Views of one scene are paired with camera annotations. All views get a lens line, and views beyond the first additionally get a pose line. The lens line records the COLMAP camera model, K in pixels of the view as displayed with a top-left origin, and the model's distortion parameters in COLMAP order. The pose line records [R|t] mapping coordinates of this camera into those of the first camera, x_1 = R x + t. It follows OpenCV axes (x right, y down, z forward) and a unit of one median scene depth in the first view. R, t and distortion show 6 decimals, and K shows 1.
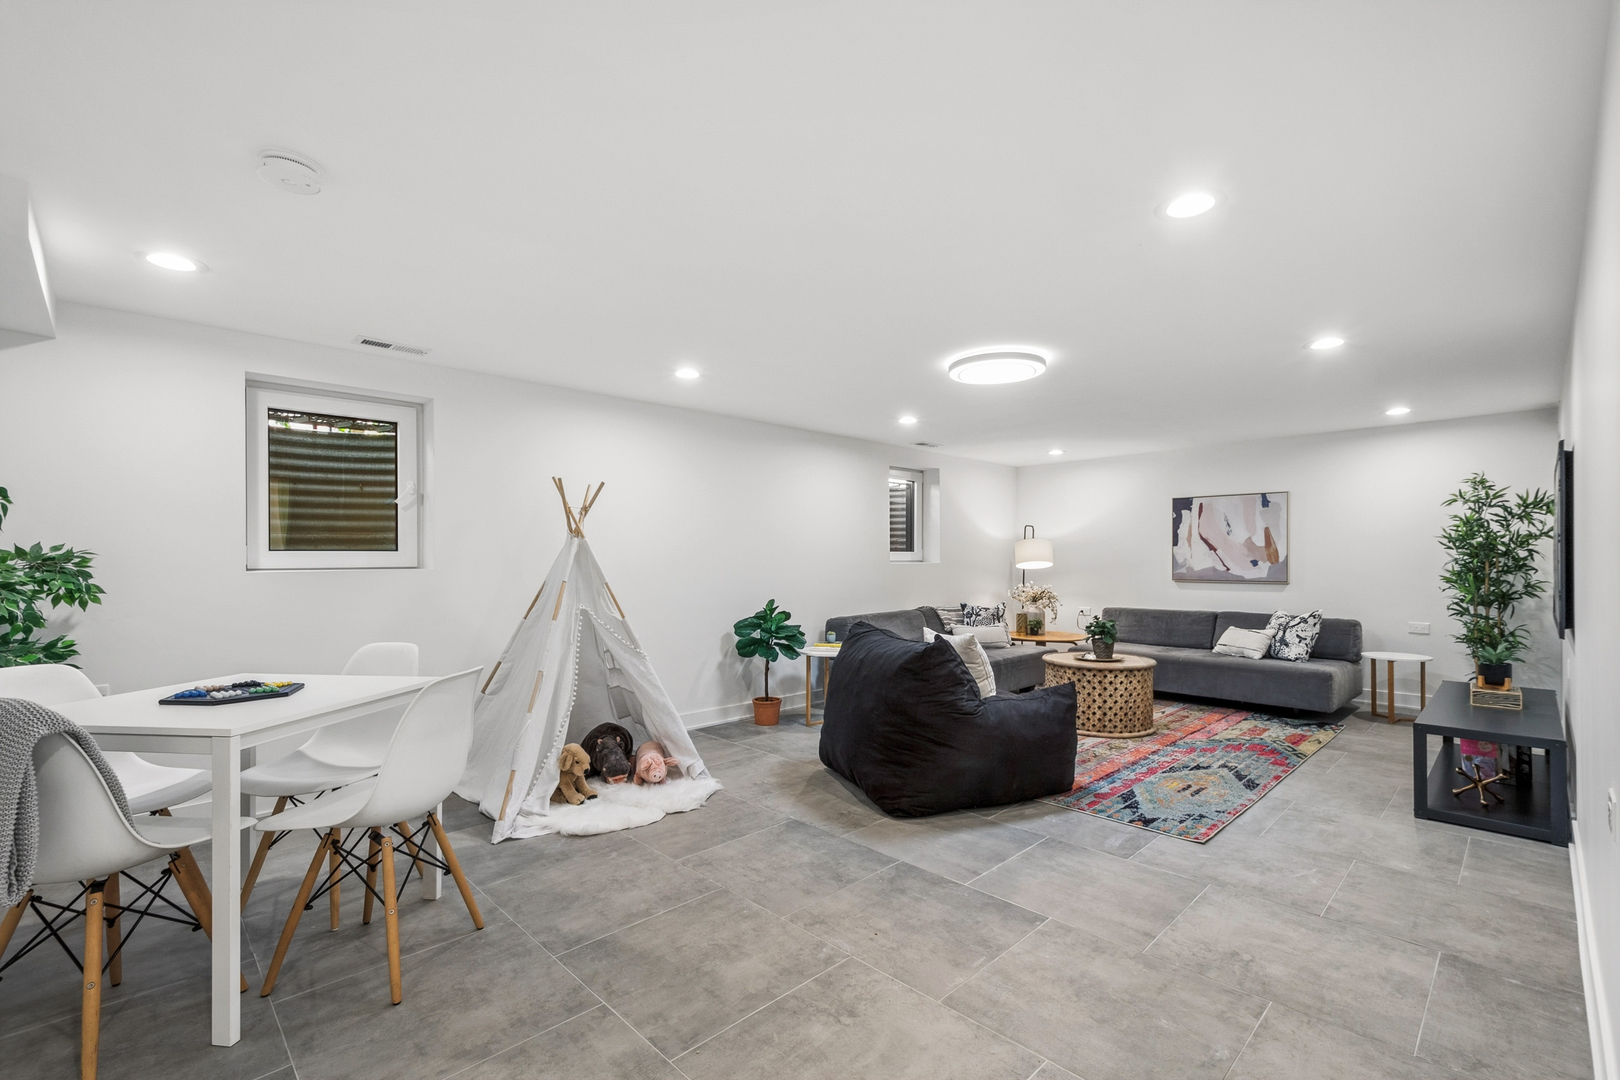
lens RADIAL K [[712.5, 0, 815.6], [0, 712.5, 548.0], [0, 0, 1]] dist [0.002283, 0.000473]
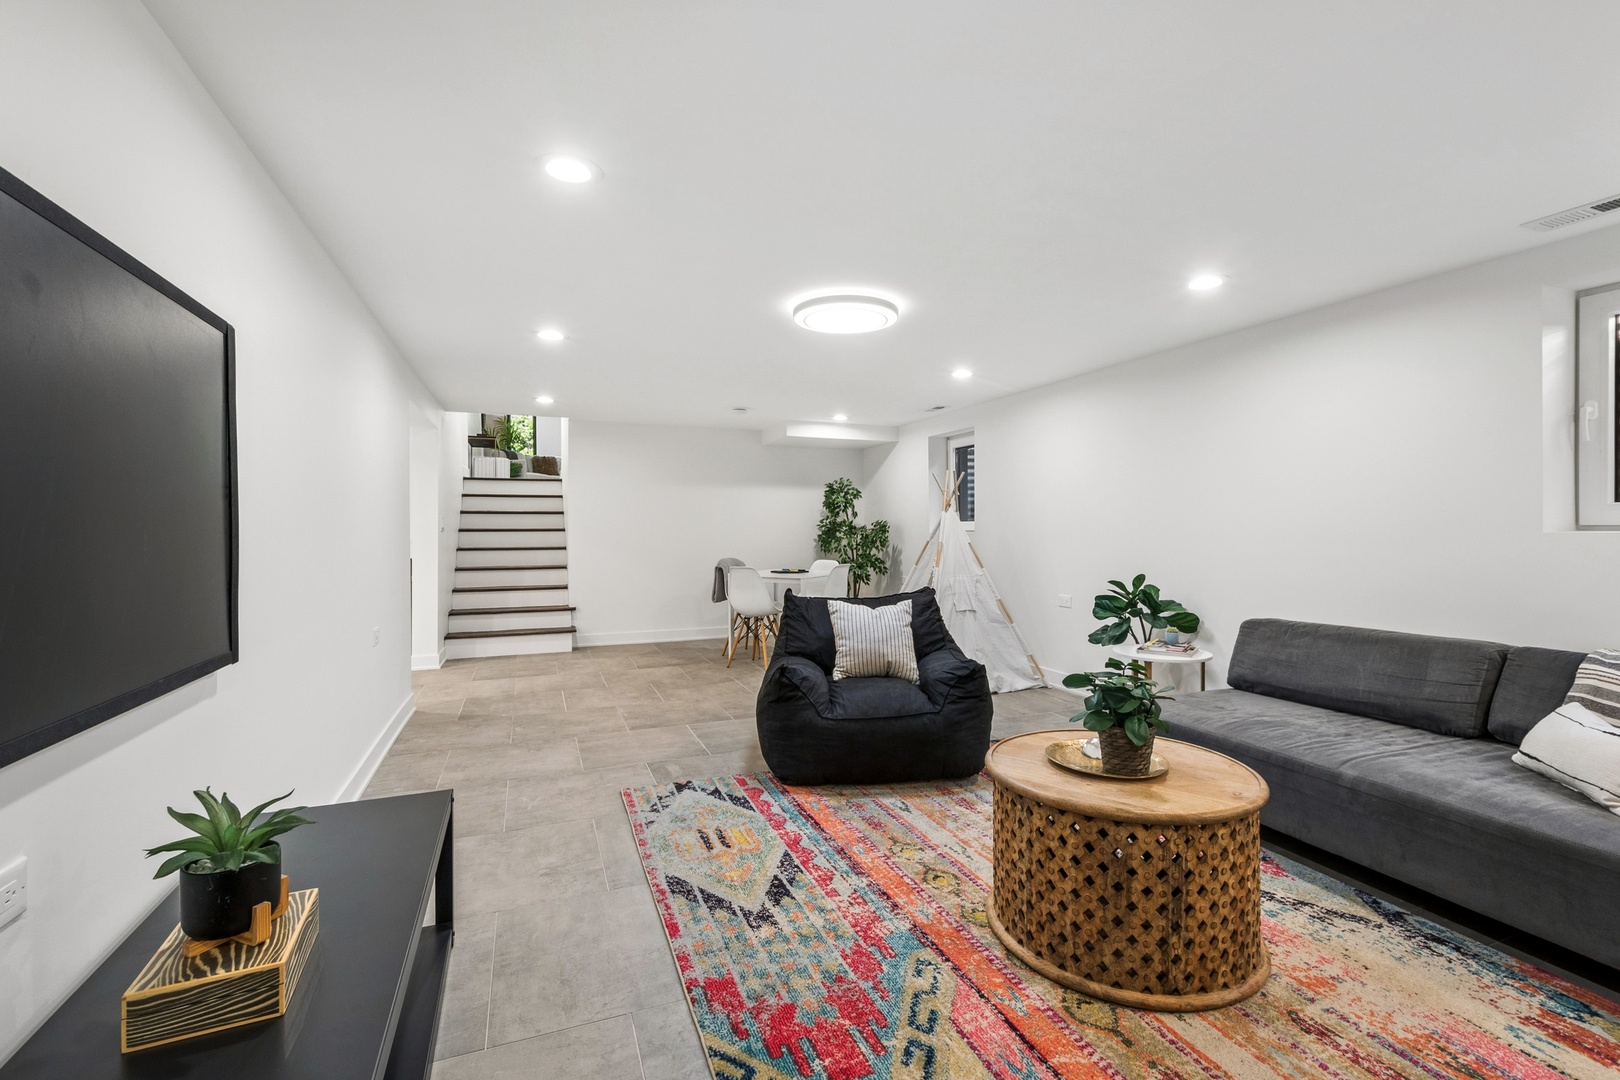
lens RADIAL K [[712.5, 0, 816.4], [0, 712.5, 536.6], [0, 0, 1]] dist [0.002283, 0.000473]
pose [[-0.383129, 0.006865, -0.923669, 1.163042], [0.010478, 0.999940, 0.003086, 0.028259], [0.923635, -0.008496, -0.383179, 1.383520]]
